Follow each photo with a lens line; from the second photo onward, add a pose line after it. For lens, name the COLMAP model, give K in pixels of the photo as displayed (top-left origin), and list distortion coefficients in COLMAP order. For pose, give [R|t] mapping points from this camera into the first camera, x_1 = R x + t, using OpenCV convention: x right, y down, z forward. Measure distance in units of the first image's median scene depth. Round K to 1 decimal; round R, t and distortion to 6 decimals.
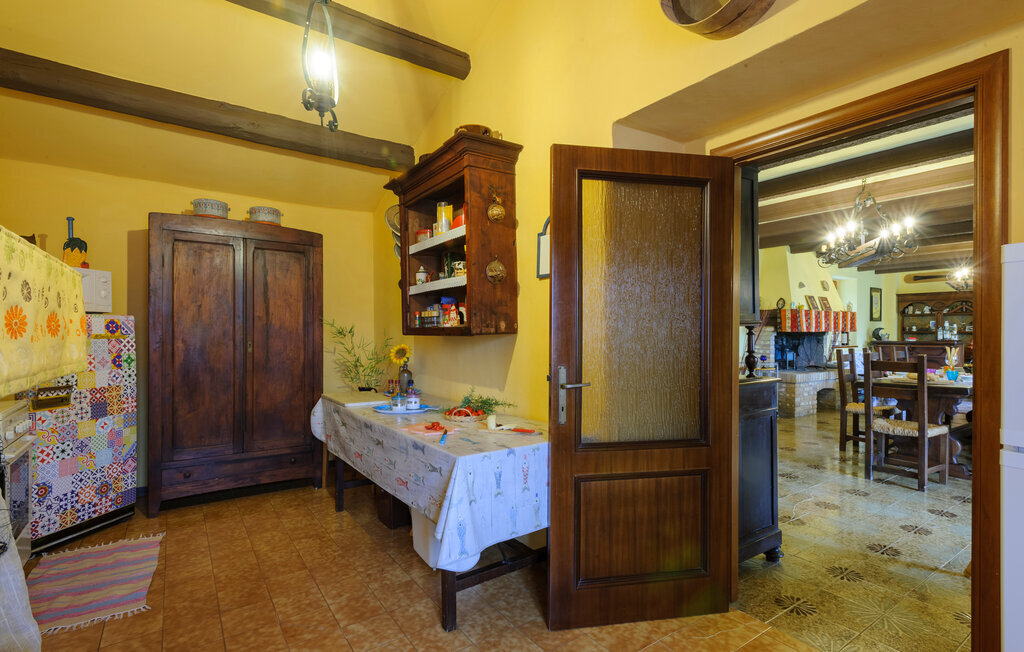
lens RADIAL K [[493.8, 0, 517.4], [0, 493.8, 333.5], [0, 0, 1]] dist [0.002049, -0.000324]
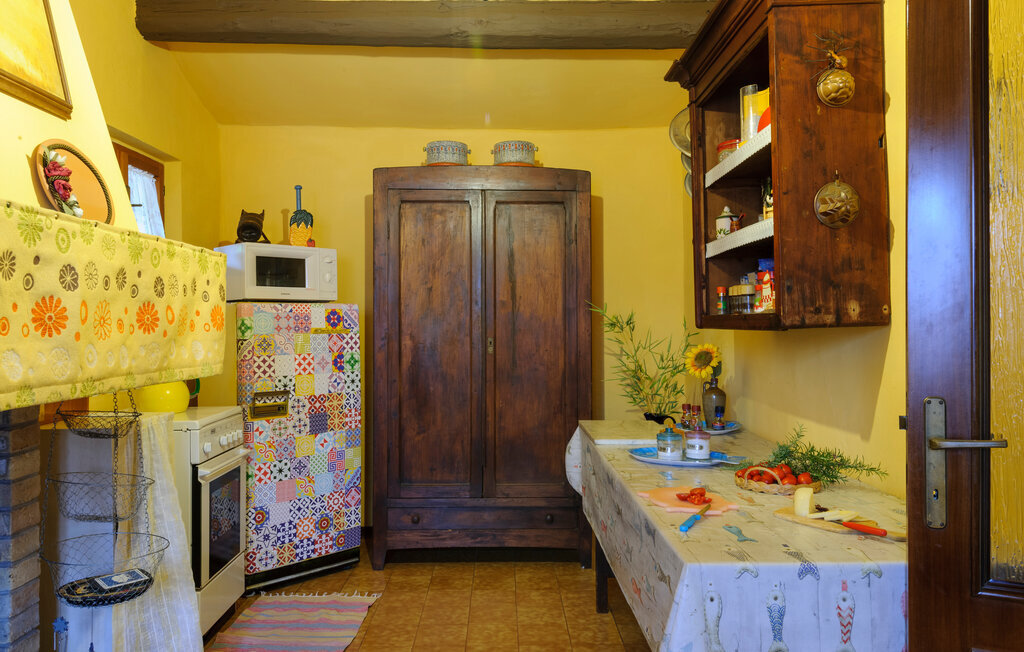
lens RADIAL K [[786.6, 0, 509.5], [0, 786.6, 316.5], [0, 0, 1]] dist [0.033939, -0.019446]
pose [[0.818220, -0.010515, -0.574809, 0.133399], [0.005020, 0.999925, -0.011146, -0.001379], [0.574884, 0.006234, 0.818211, 0.131167]]
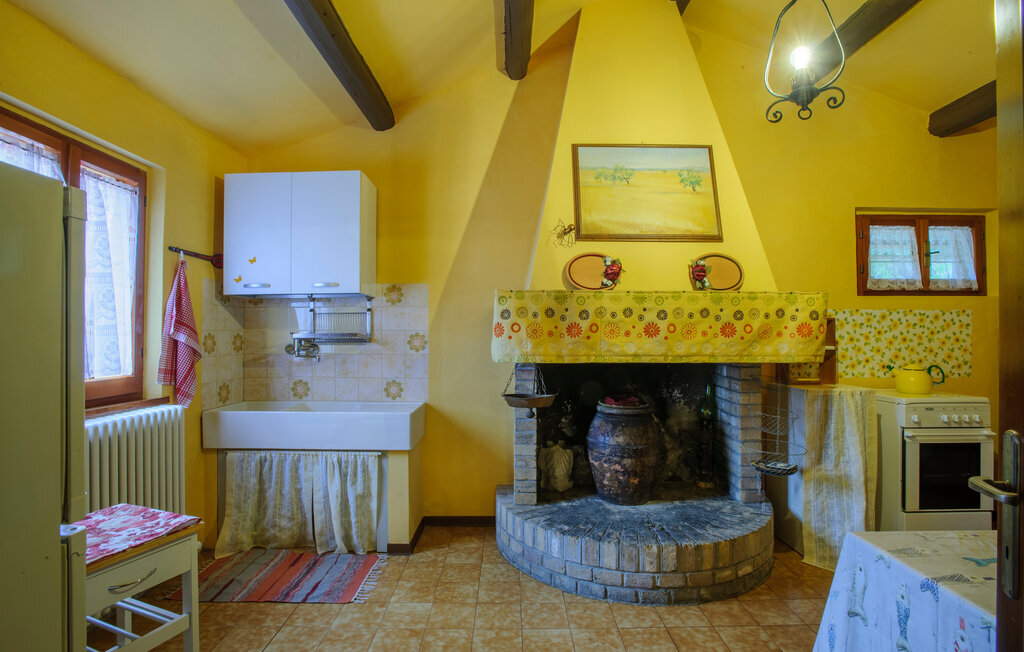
lens RADIAL K [[493.8, 0, 516.1], [0, 493.8, 328.7], [0, 0, 1]] dist [0.002049, -0.000324]
pose [[-0.575974, -0.012306, -0.817375, 0.411239], [-0.004338, 0.999919, -0.011998, -0.000182], [0.817456, -0.003364, -0.575981, 0.643696]]
